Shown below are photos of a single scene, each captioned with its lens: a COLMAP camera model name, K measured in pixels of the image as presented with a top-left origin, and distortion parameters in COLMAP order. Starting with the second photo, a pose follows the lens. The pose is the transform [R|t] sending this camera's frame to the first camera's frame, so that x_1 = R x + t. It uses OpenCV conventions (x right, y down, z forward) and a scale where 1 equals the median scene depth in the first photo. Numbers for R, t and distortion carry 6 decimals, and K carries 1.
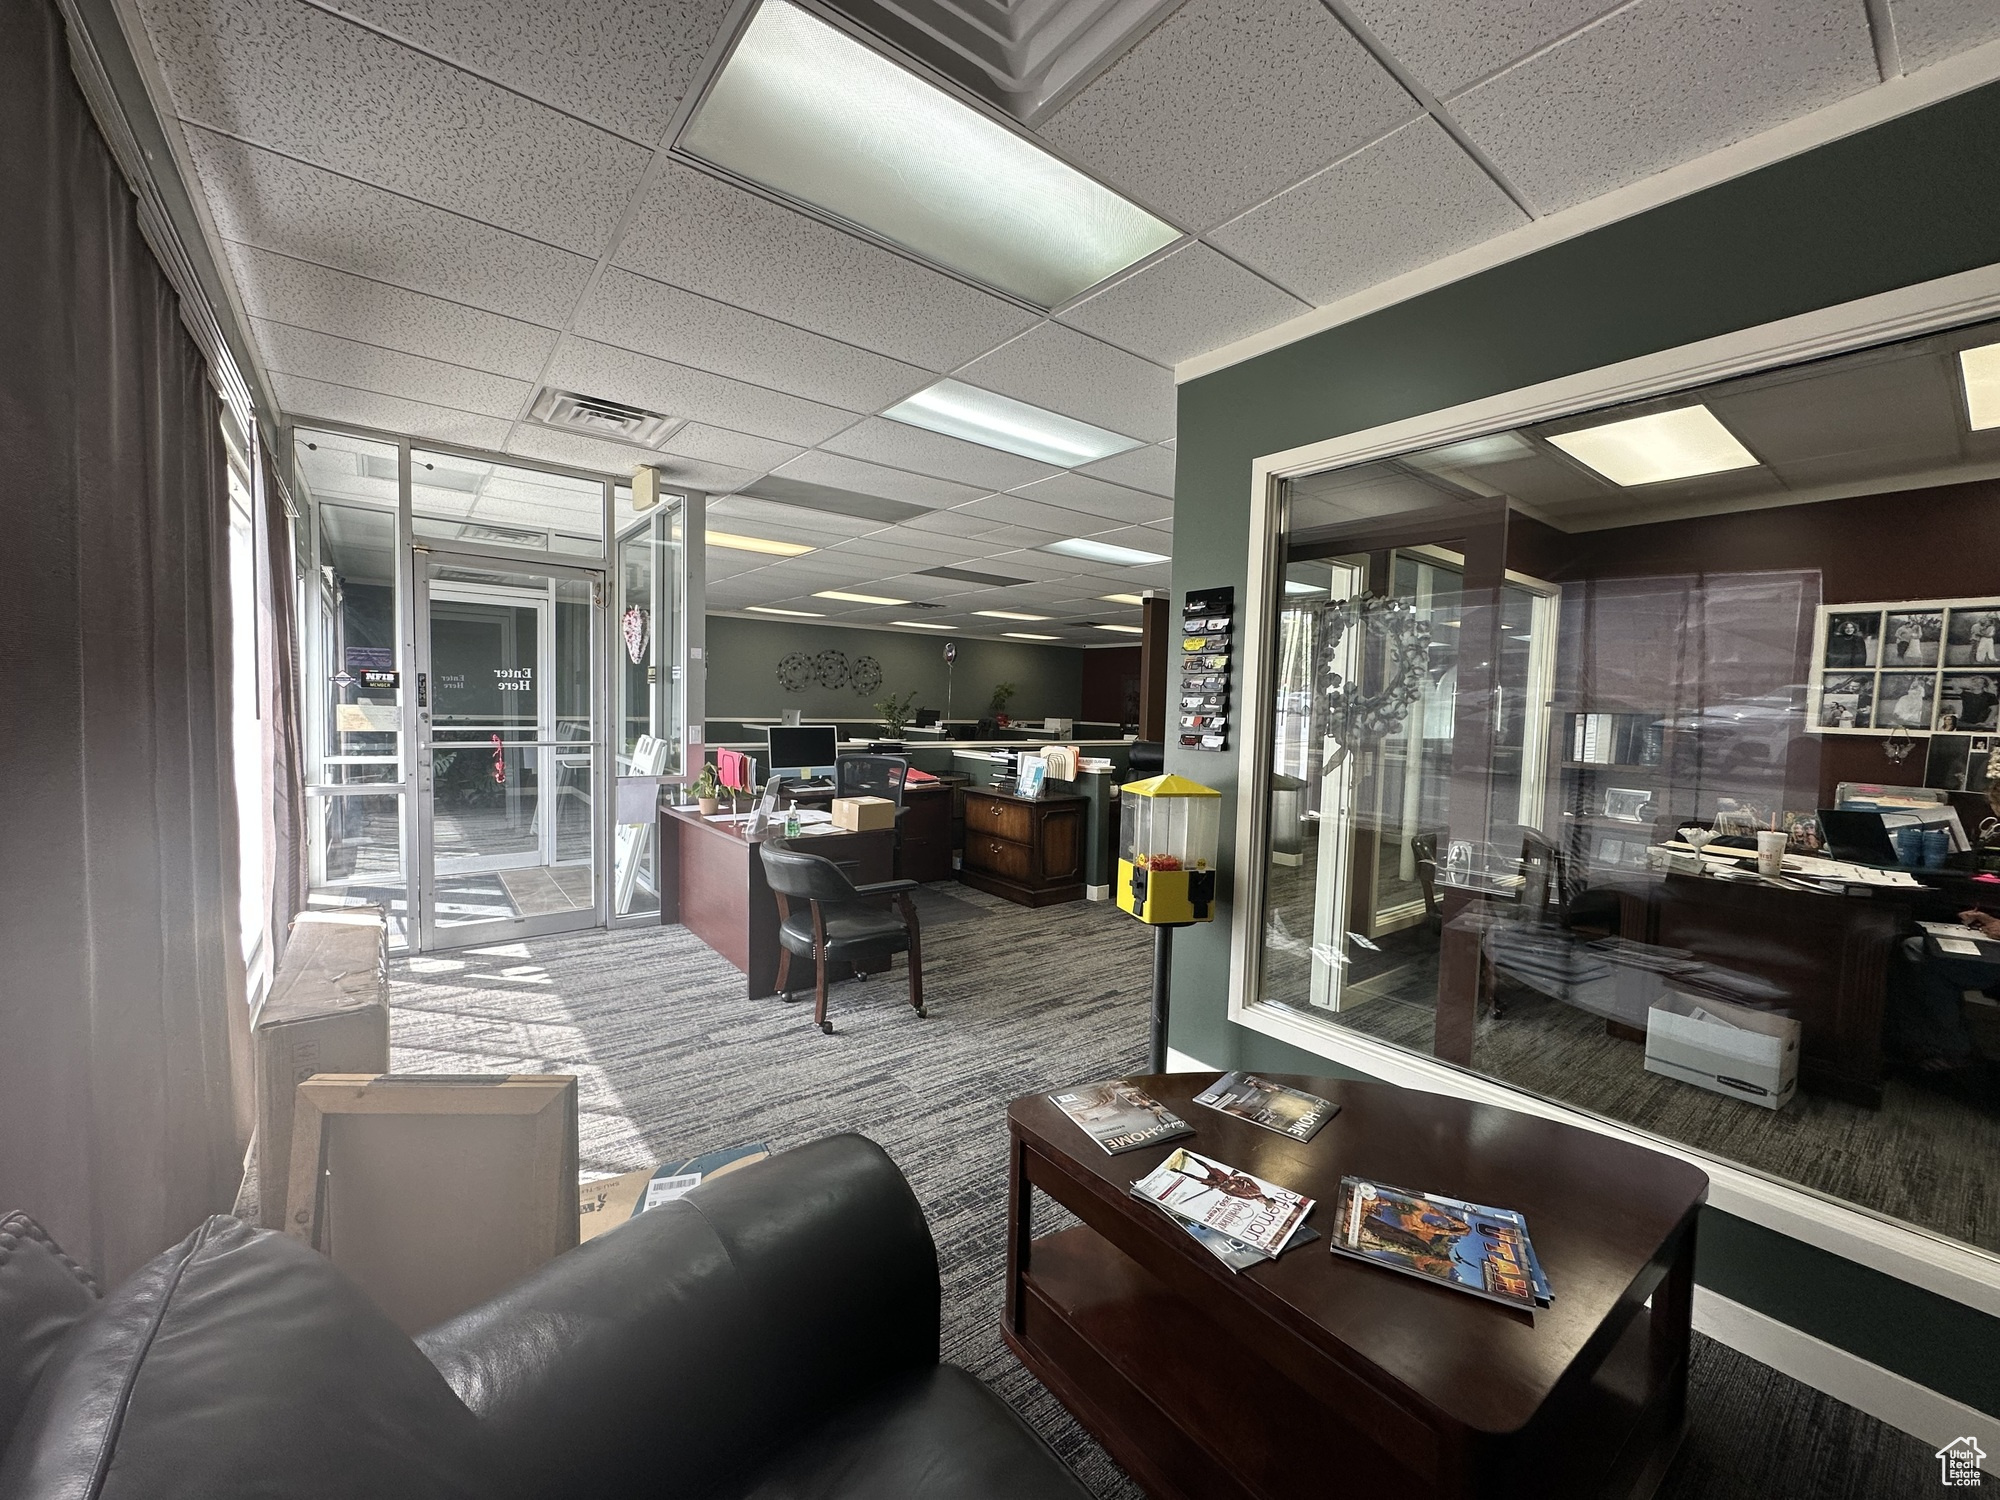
lens RADIAL K [[798.3, 0, 1001.6], [0, 798.3, 753.1], [0, 0, 1]] dist [-0.005911, 0.000998]
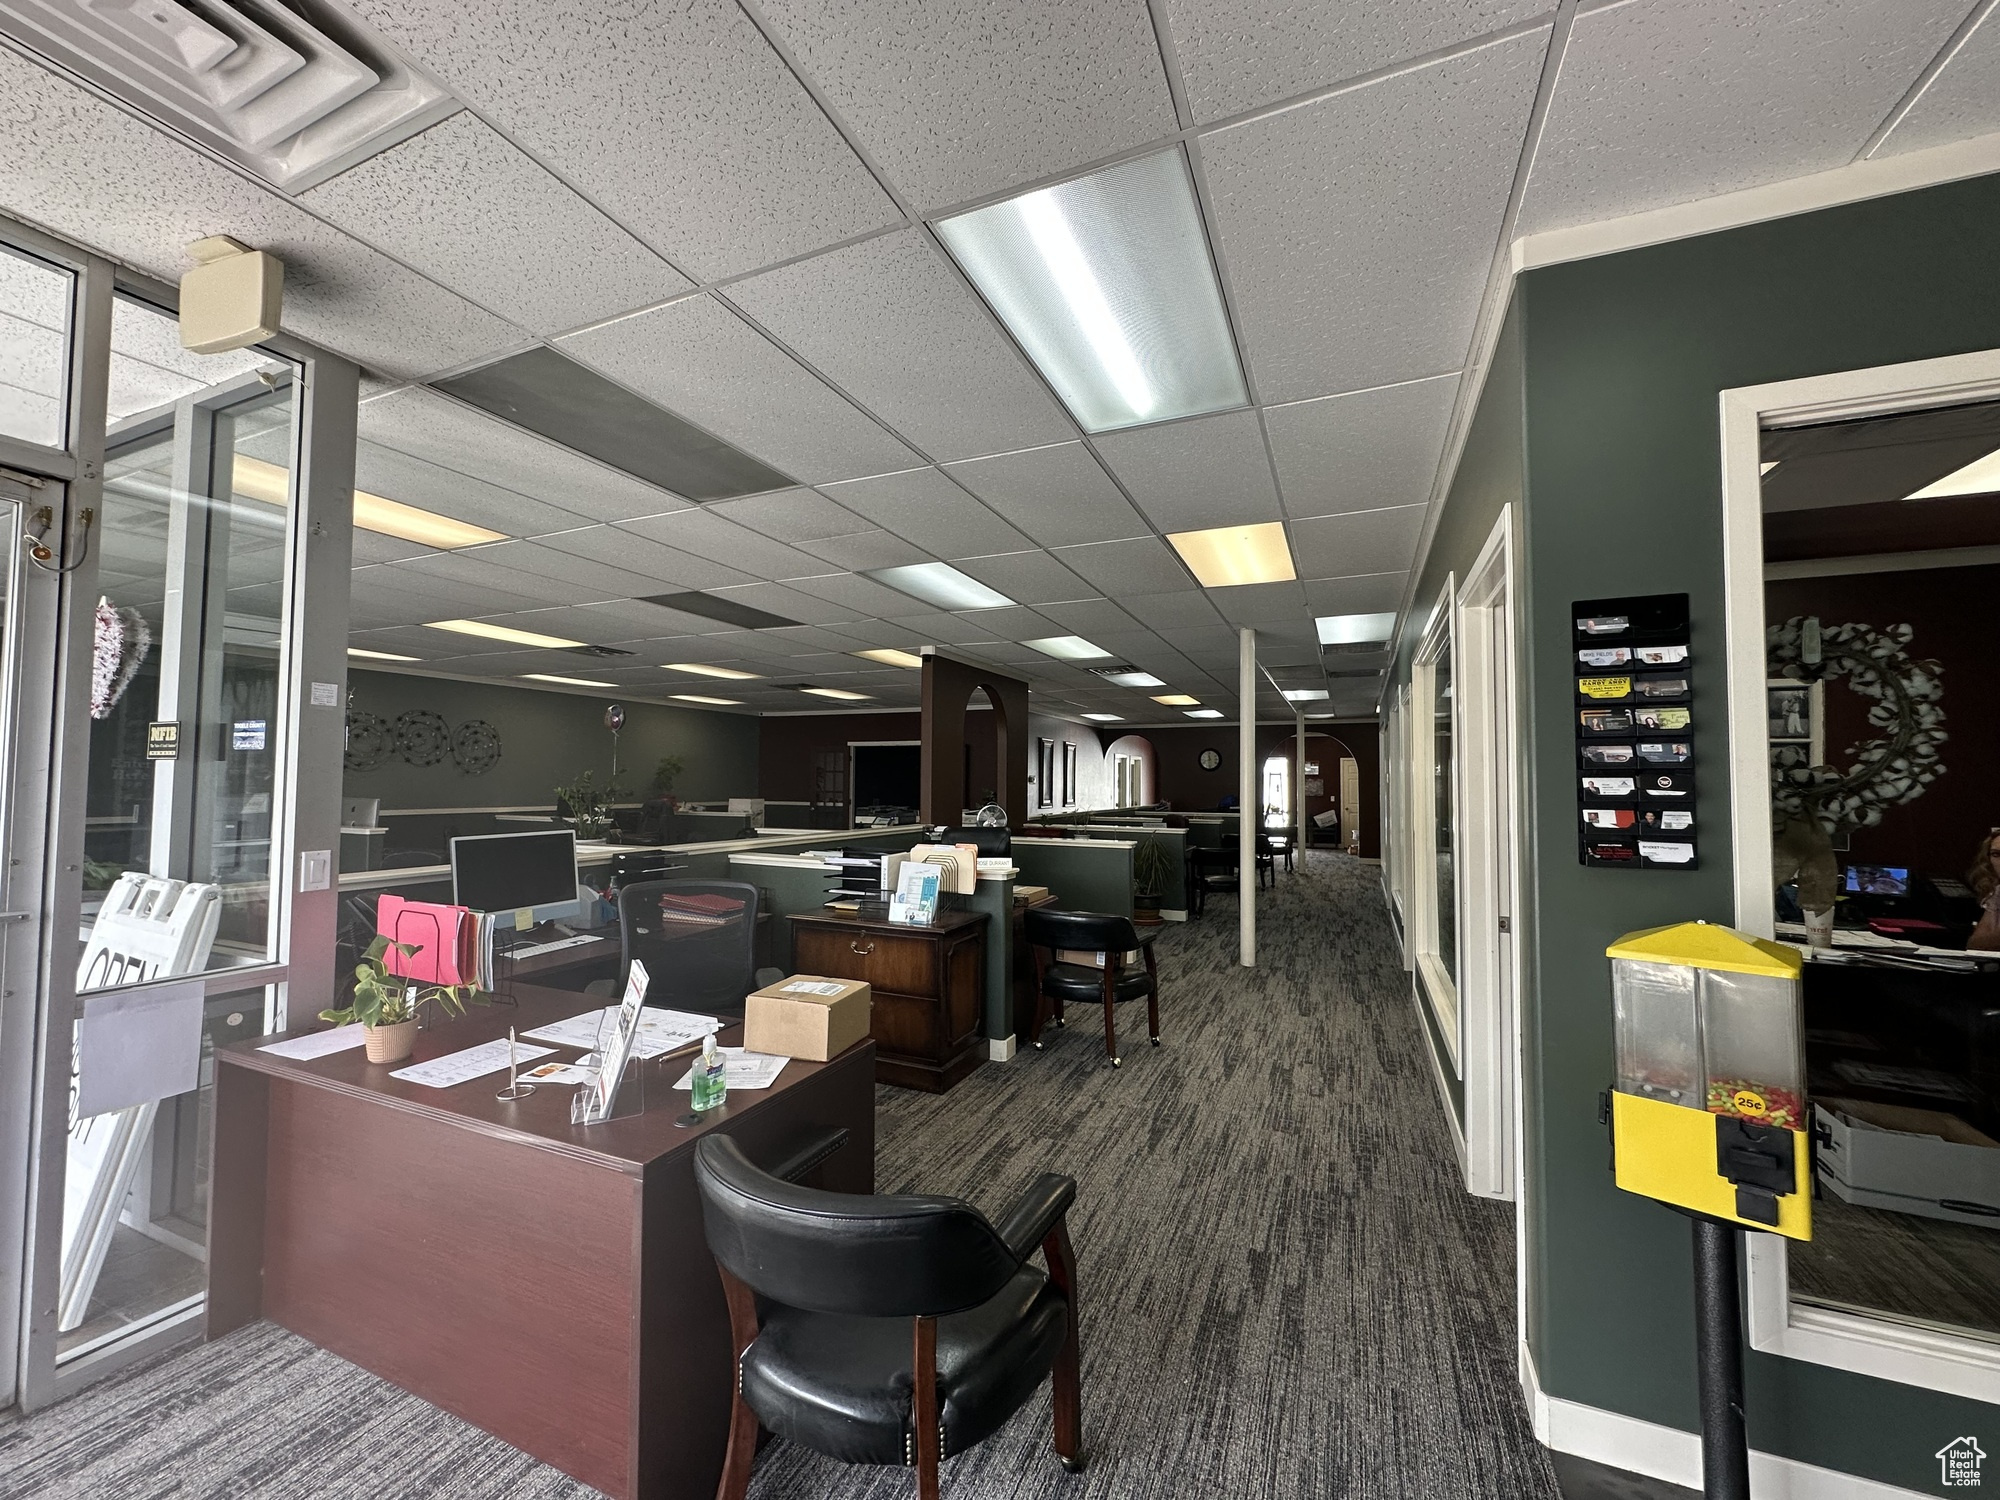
lens RADIAL K [[798.3, 0, 1003.4], [0, 798.3, 750.1], [0, 0, 1]] dist [-0.005911, 0.000998]
pose [[0.881021, -0.000520, 0.473078, -0.260861], [0.045407, 0.995475, -0.083468, -0.037170], [-0.470894, 0.095018, 0.877058, 0.420515]]
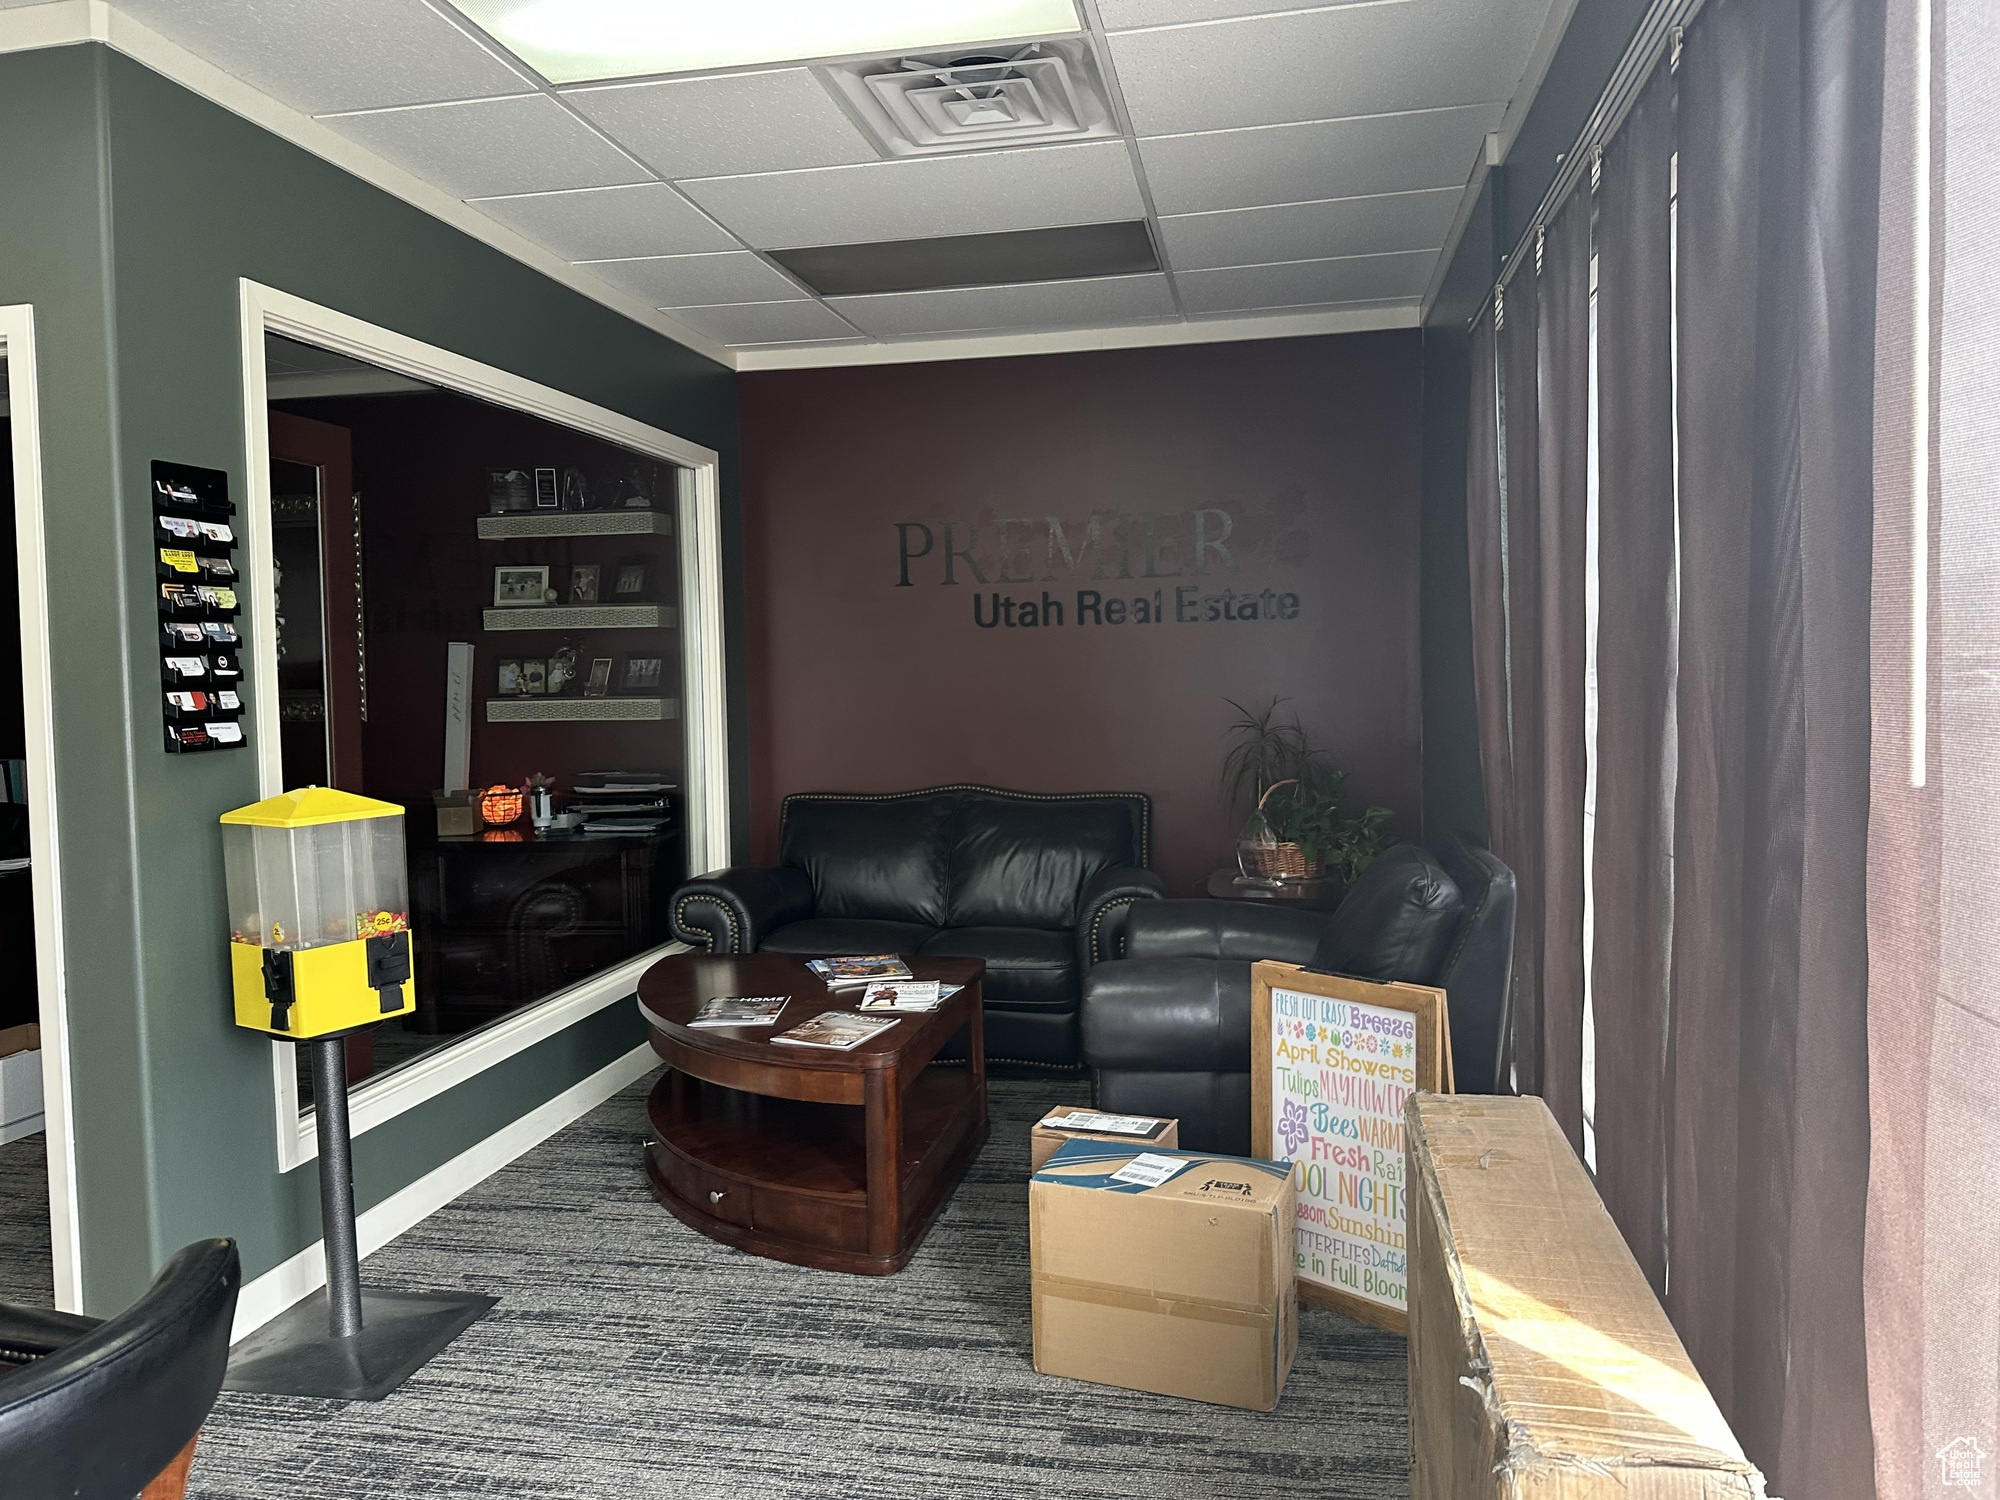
lens RADIAL K [[1425.3, 0, 1003.9], [0, 1425.3, 743.3], [0, 0, 1]] dist [-0.000440, -0.001107]
pose [[-0.657313, -0.054460, 0.751647, -0.529498], [0.045369, 0.992717, 0.111602, -0.057553], [-0.752250, 0.107459, -0.650055, 0.739884]]
